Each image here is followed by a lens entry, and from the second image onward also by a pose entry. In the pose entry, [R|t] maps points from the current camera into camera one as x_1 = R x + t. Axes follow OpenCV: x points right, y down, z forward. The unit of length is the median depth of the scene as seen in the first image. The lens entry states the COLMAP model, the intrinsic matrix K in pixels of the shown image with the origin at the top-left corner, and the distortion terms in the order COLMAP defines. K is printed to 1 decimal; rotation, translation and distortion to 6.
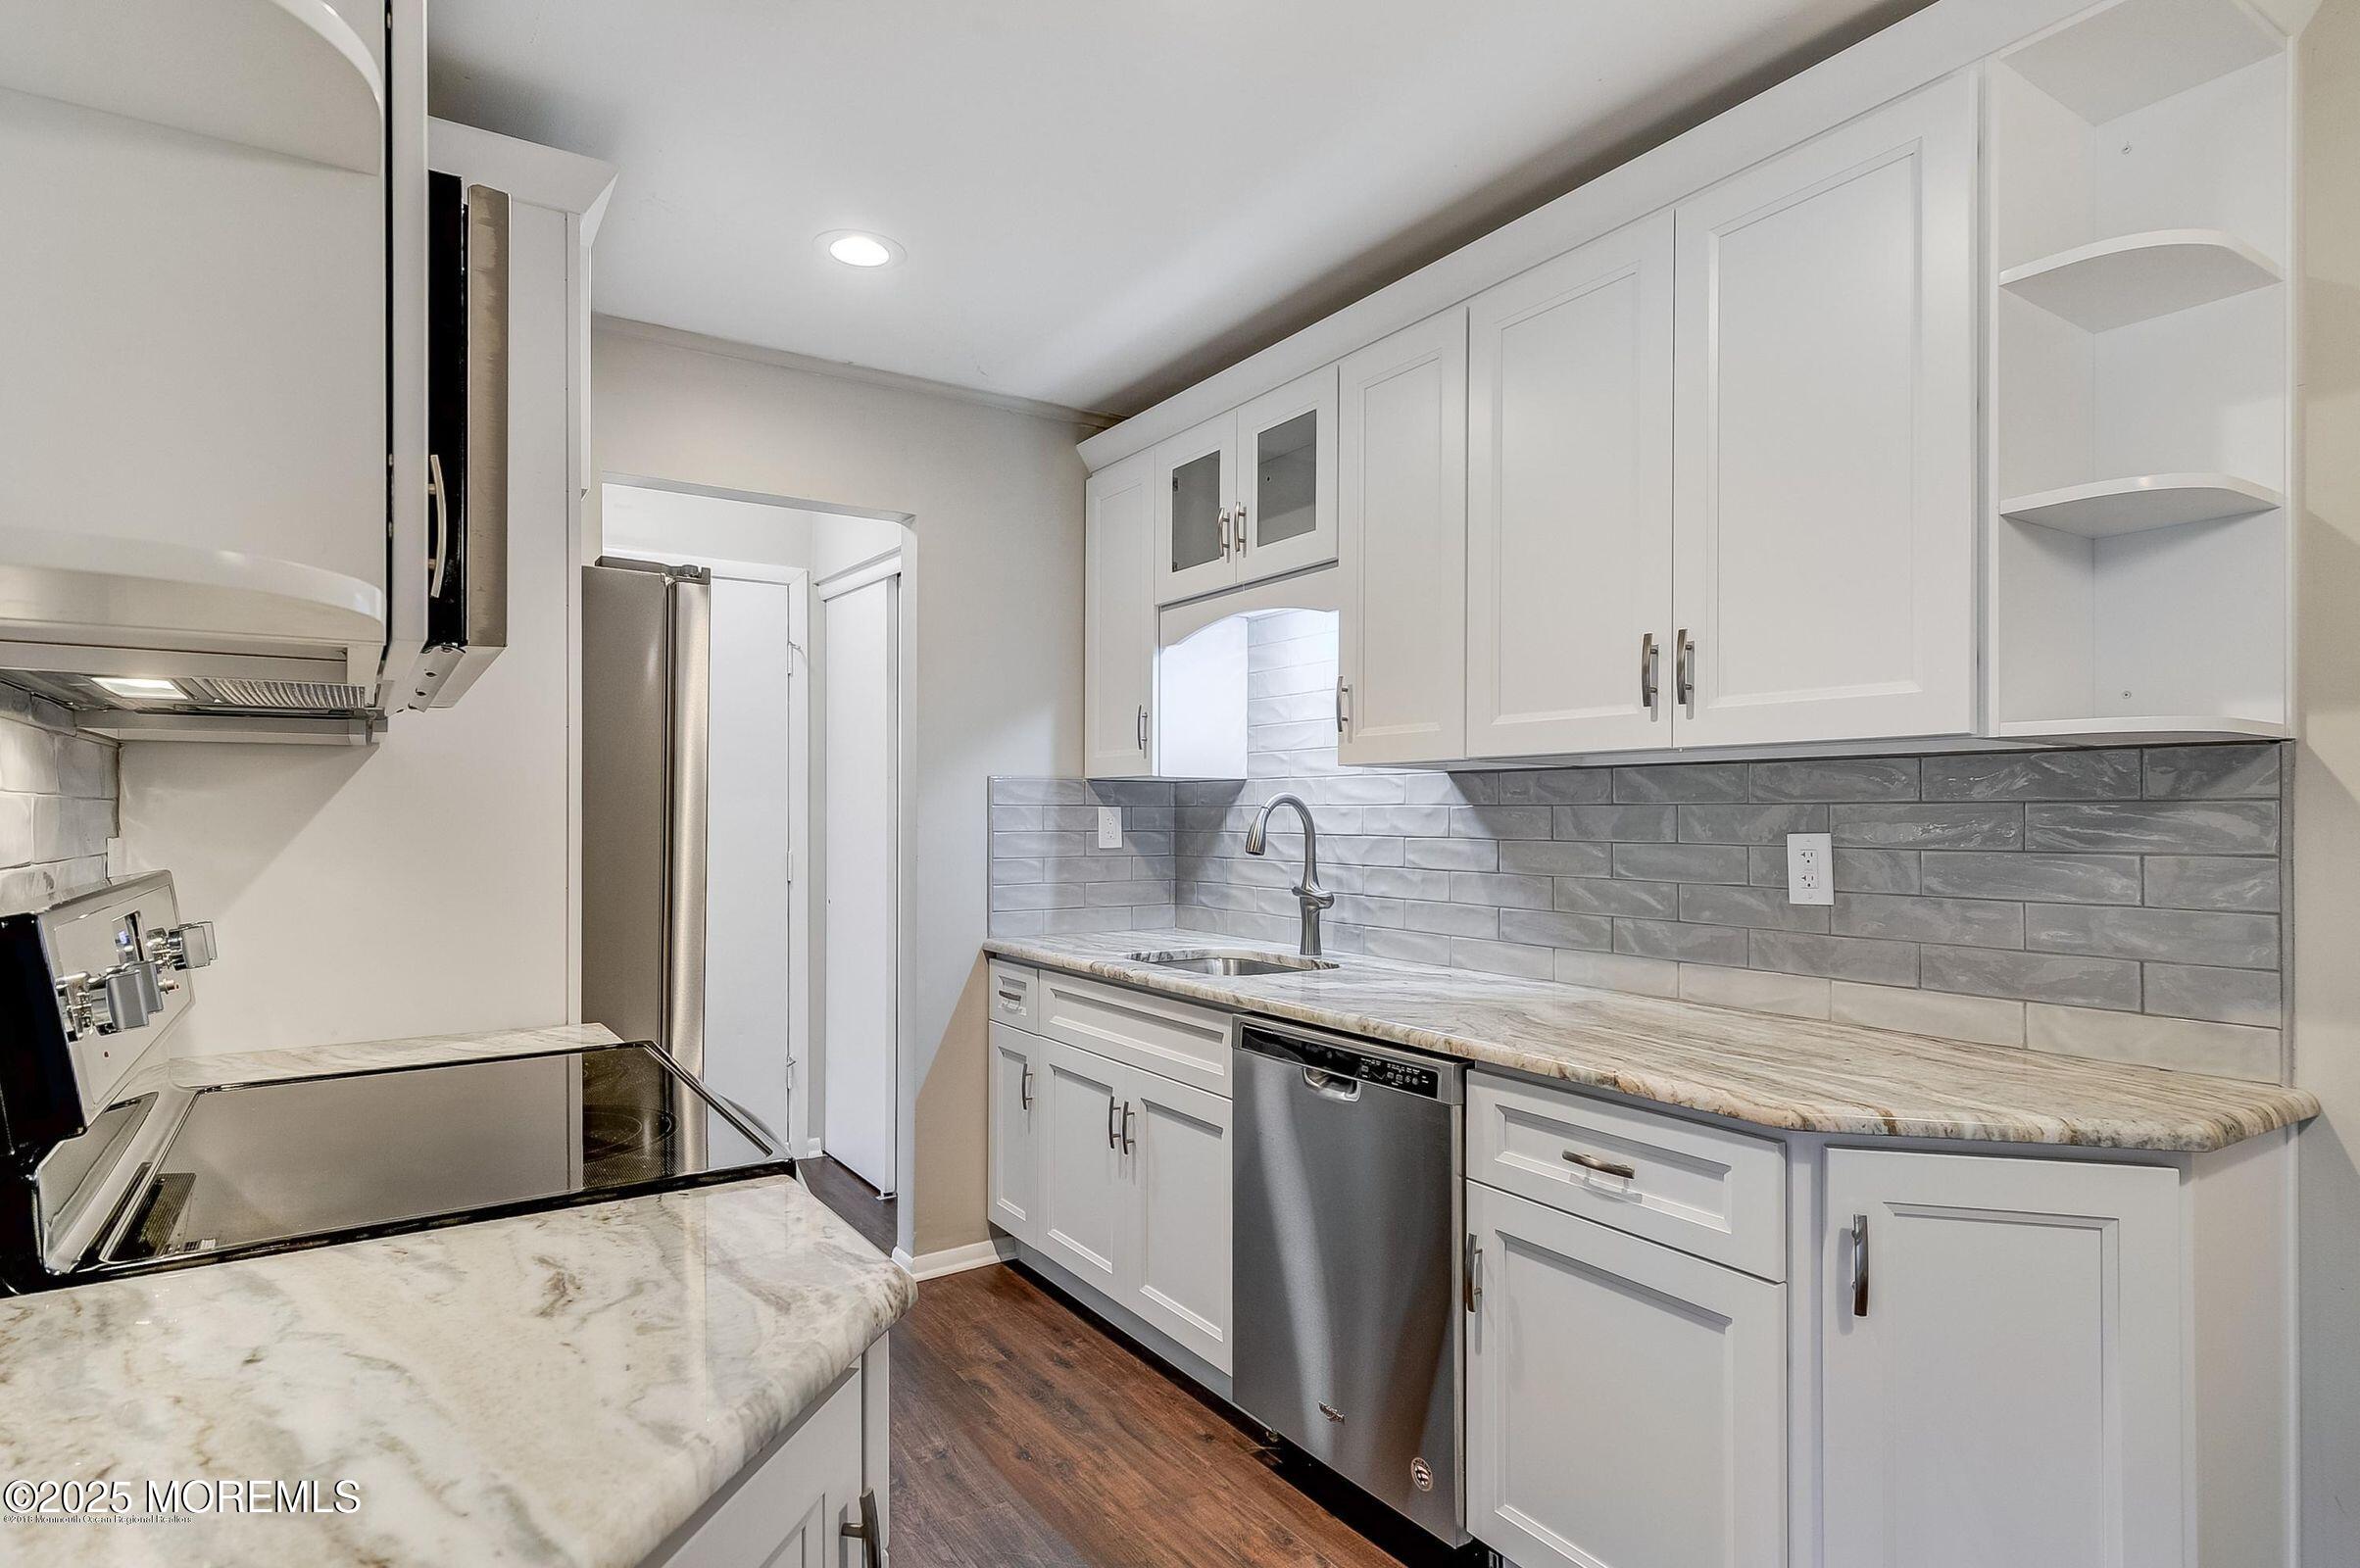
lens RADIAL K [[1245.1, 0, 1189.7], [0, 1245.1, 796.8], [0, 0, 1]] dist [0.000910, 0.002080]
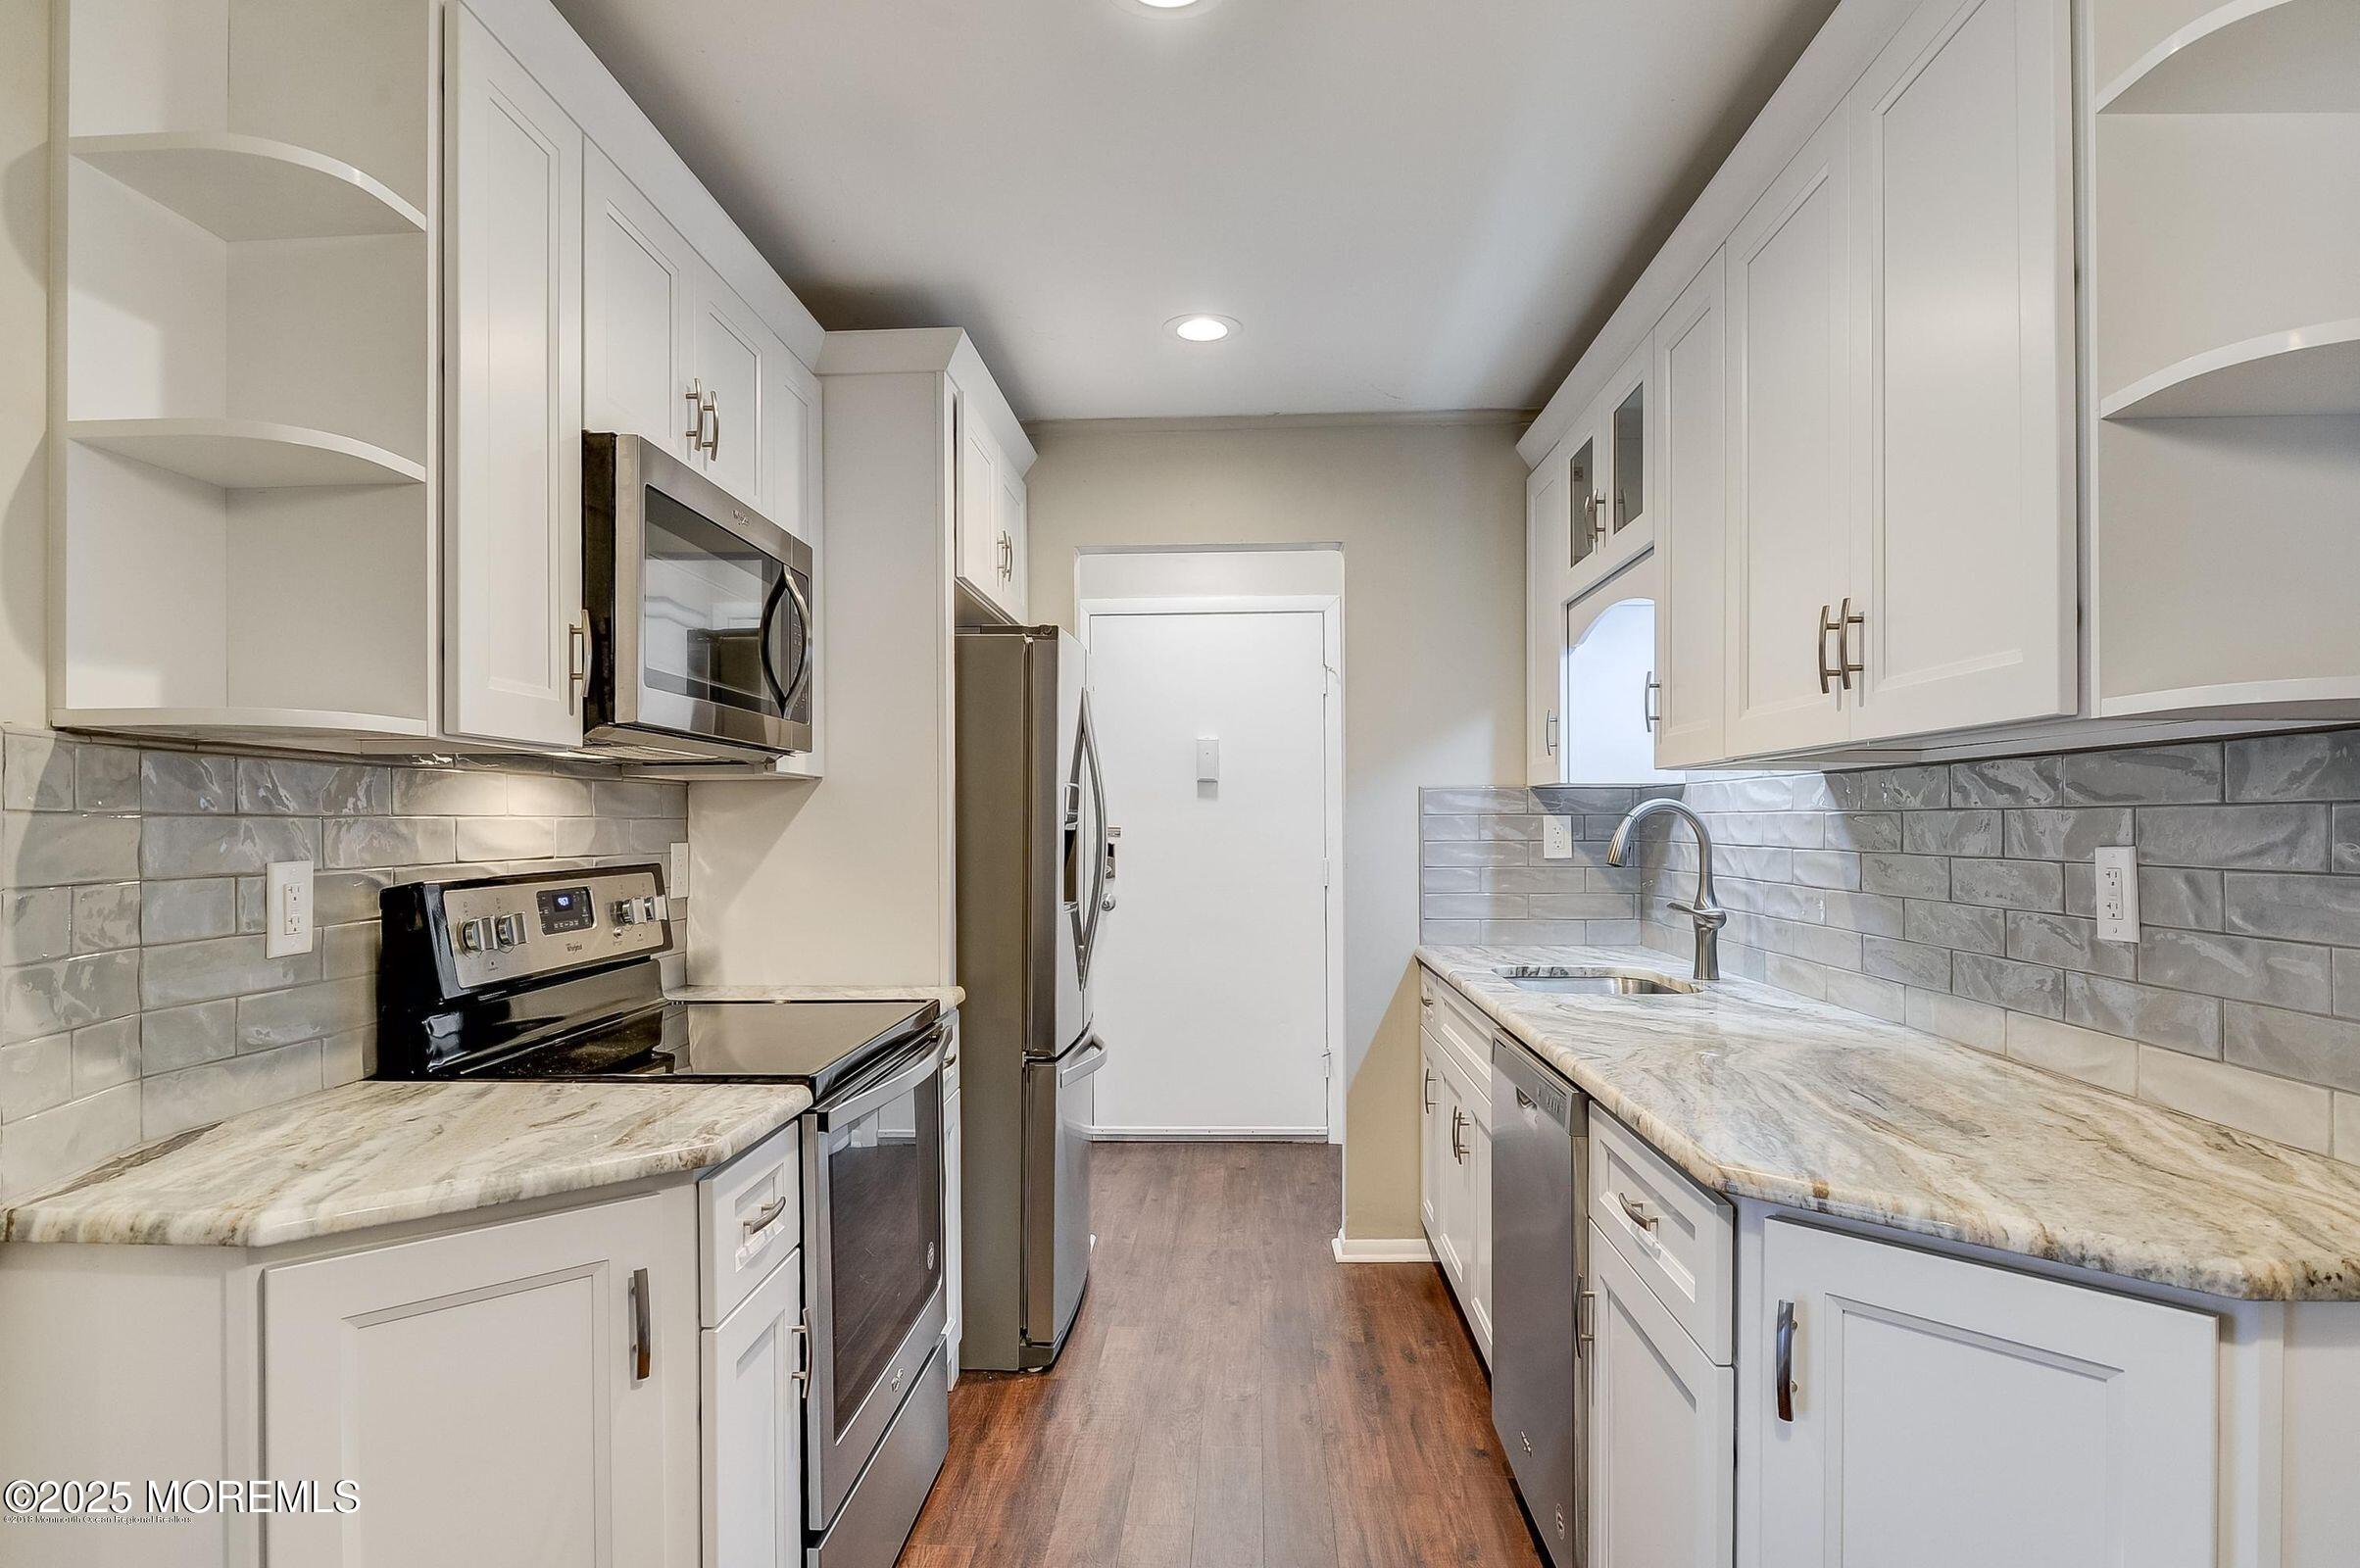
lens RADIAL K [[1293.6, 0, 1176.2], [0, 1293.6, 812.4], [0, 0, 1]] dist [-0.011490, -0.002685]
pose [[0.803488, -0.009901, -0.595238, 0.352499], [0.013291, 0.999911, 0.001309, 0.000504], [0.595172, -0.008963, 0.803548, 0.030184]]
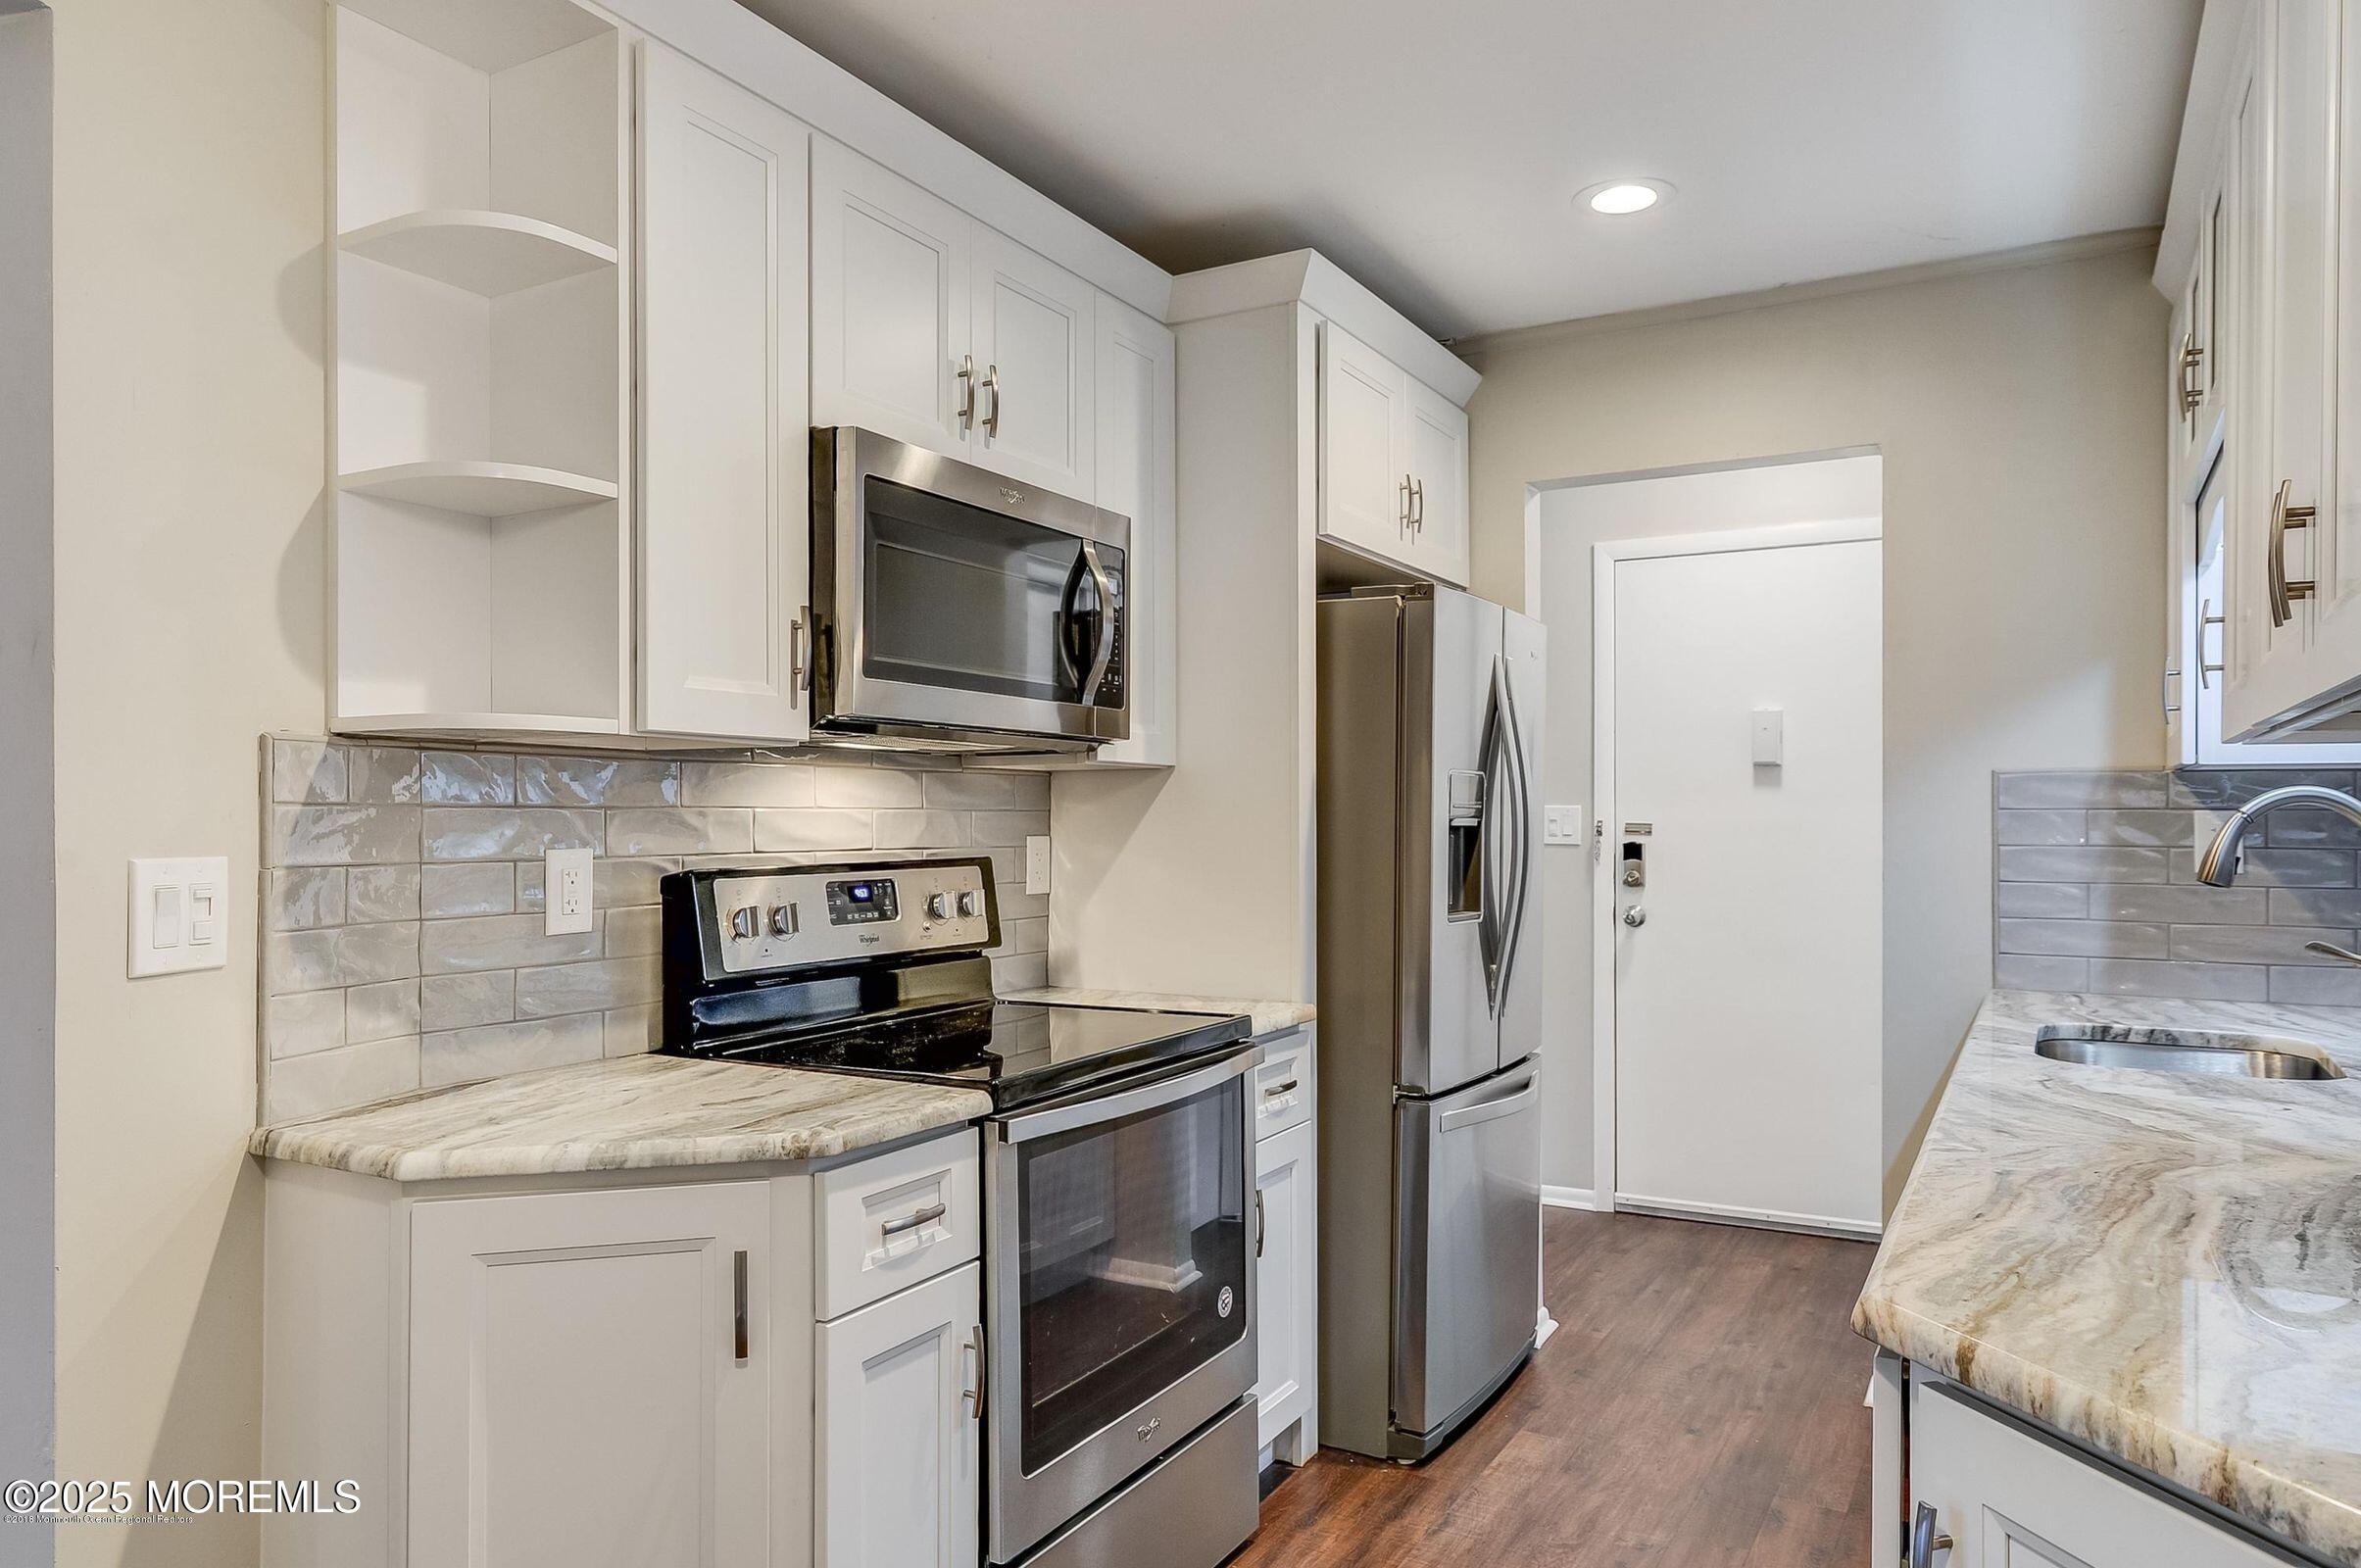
lens RADIAL K [[1539.5, 0, 1185.1], [0, 1539.5, 806.8], [0, 0, 1]] dist [0.003961, 0.001196]
pose [[0.453140, -0.007251, -0.891410, 0.499351], [0.011095, 0.999935, -0.002494, 0.002364], [0.891370, -0.008760, 0.453191, 0.174369]]
